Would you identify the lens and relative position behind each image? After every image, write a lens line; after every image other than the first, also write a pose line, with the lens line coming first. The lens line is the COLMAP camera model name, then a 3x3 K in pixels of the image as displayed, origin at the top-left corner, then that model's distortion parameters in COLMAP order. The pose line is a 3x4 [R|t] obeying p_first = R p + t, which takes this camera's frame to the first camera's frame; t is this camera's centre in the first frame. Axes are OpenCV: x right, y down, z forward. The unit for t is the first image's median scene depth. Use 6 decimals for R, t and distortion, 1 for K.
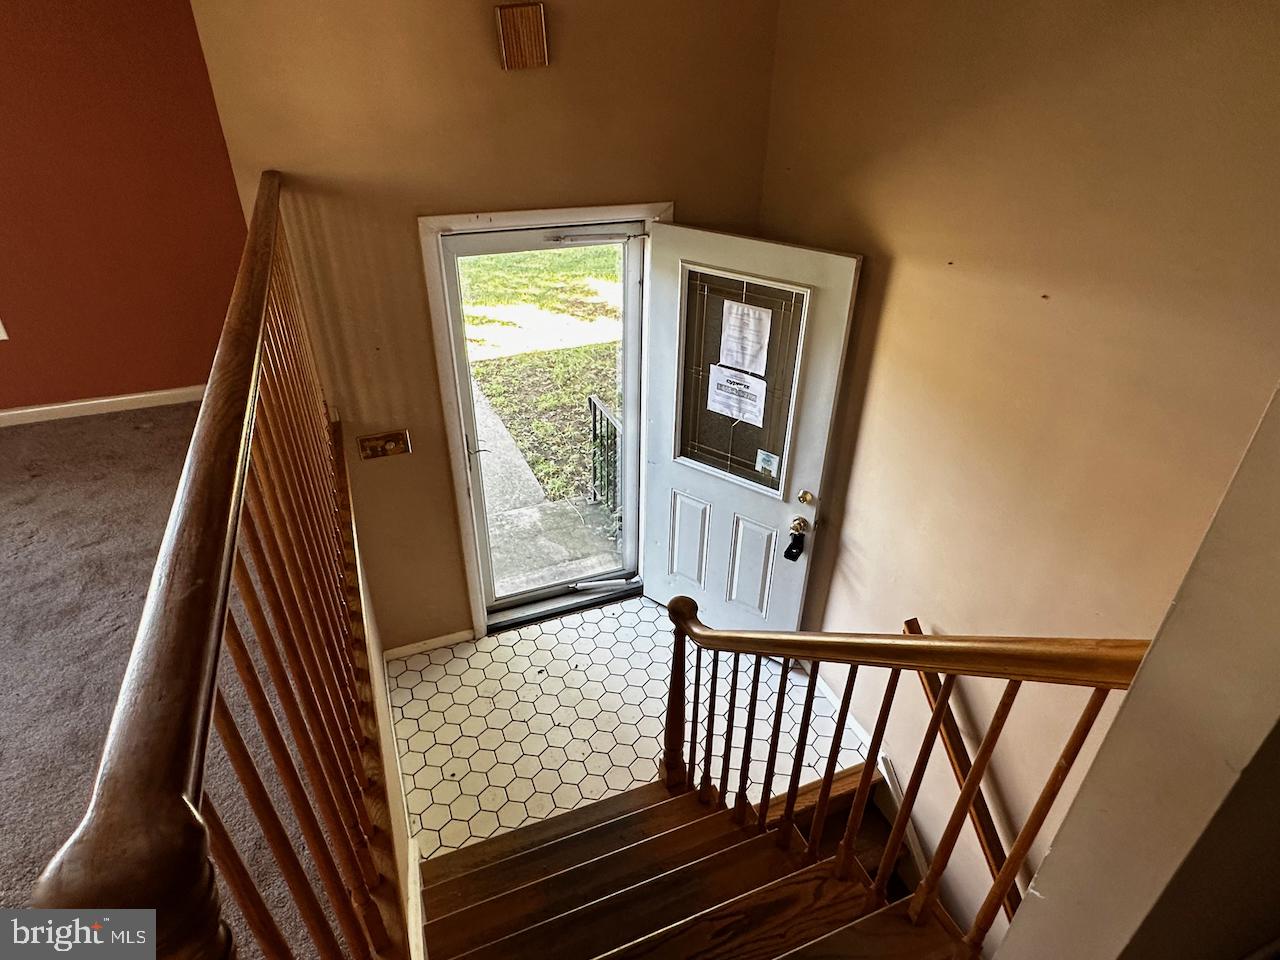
lens RADIAL K [[741.0, 0, 640.0], [0, 741.0, 480.0], [0, 0, 1]] dist [-0.000845, -0.000366]
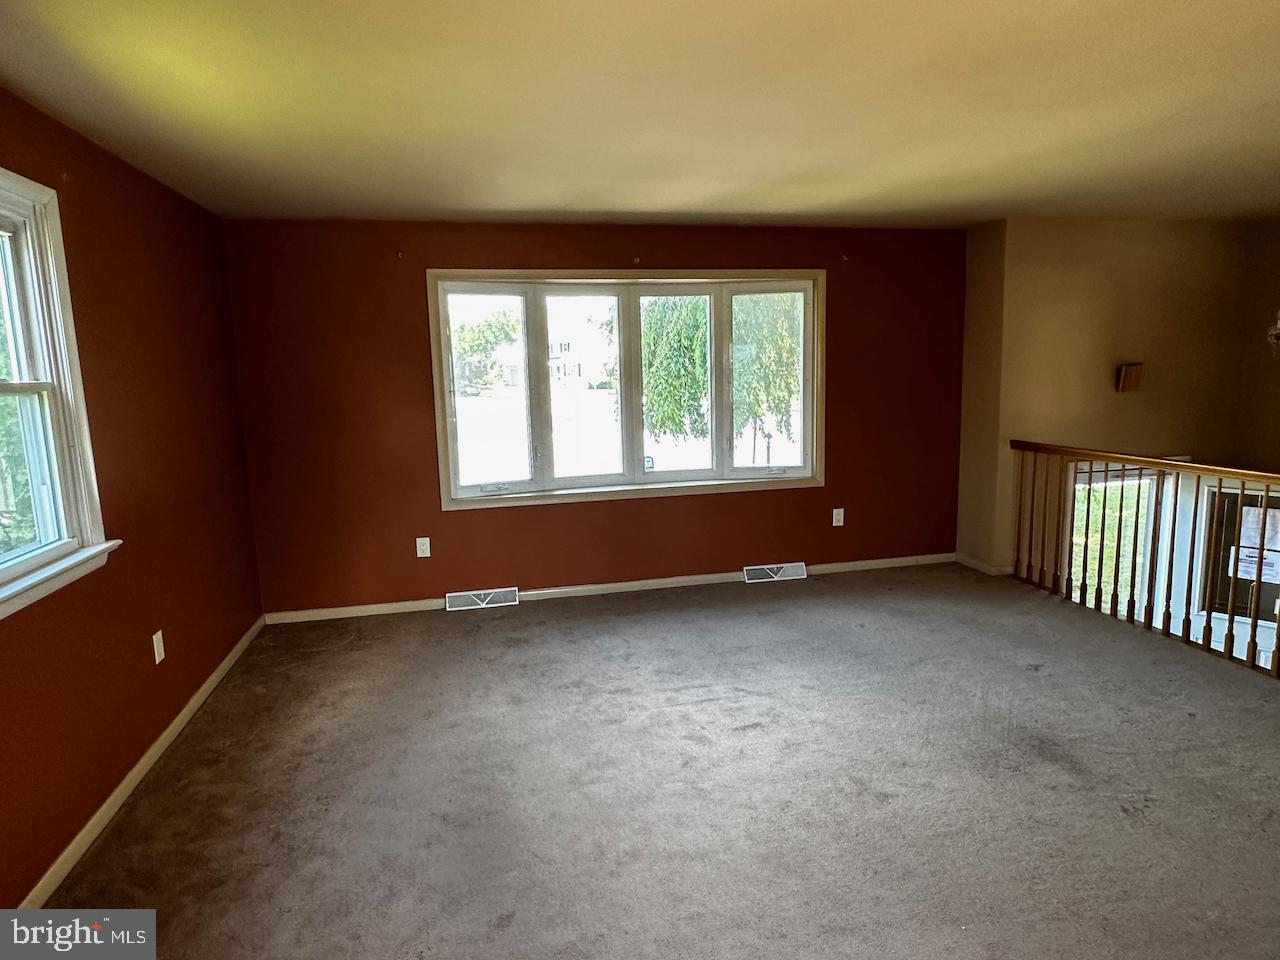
lens RADIAL K [[741.0, 0, 640.0], [0, 741.0, 480.0], [0, 0, 1]] dist [-0.000845, -0.000366]
pose [[0.986419, -0.019213, -0.163122, -0.961900], [-0.045514, 0.922271, -0.383855, 0.410567], [0.157817, 0.386066, 0.908871, -0.775065]]
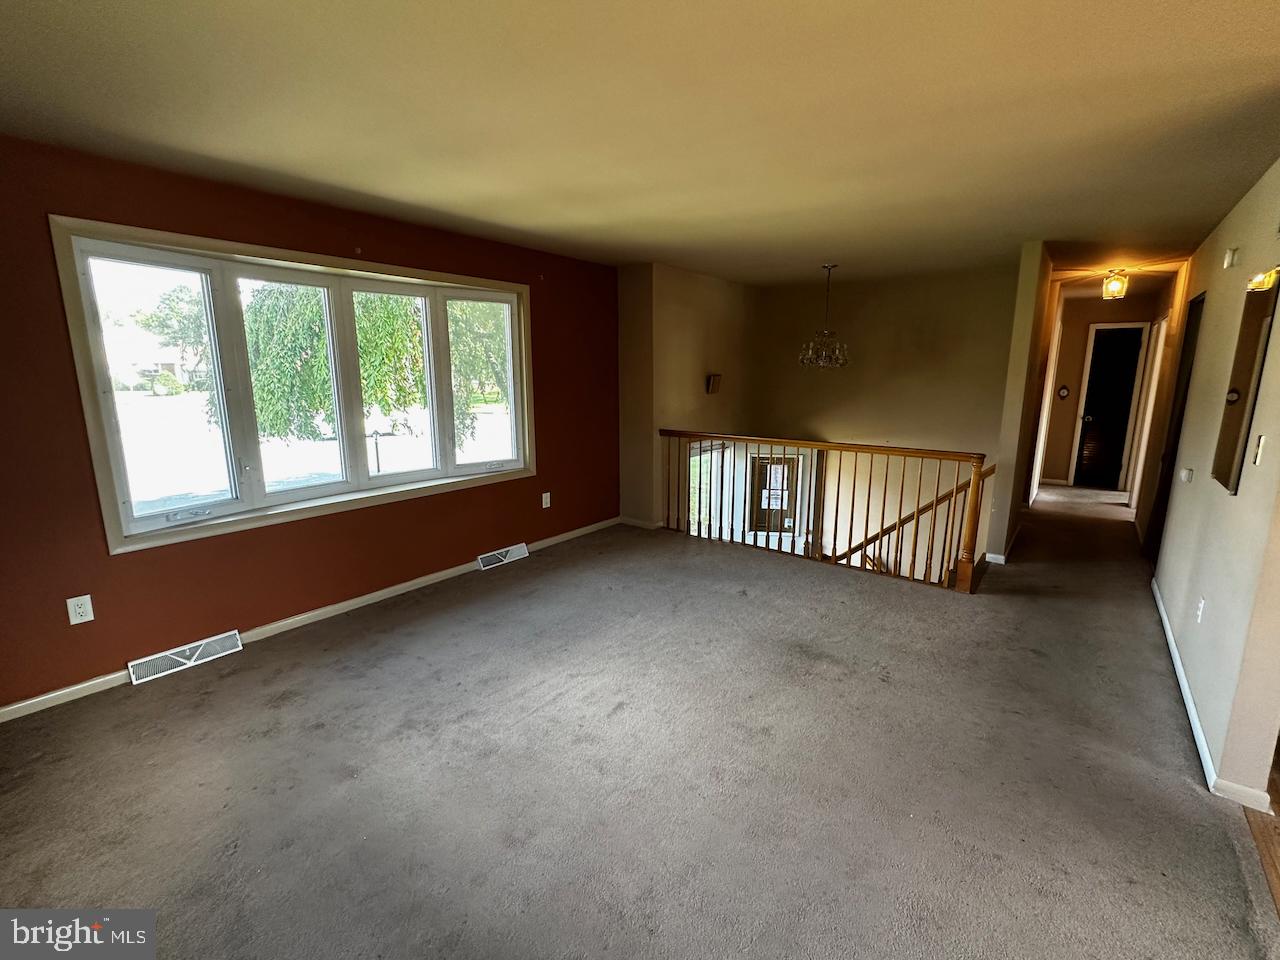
lens RADIAL K [[570.0, 0, 640.0], [0, 570.0, 480.0], [0, 0, 1]] dist [-0.002229, -0.000085]
pose [[0.863387, -0.112053, 0.491943, -1.331041], [0.274581, 0.922346, -0.271815, 0.252686], [-0.423284, 0.369759, 0.827109, -0.525583]]
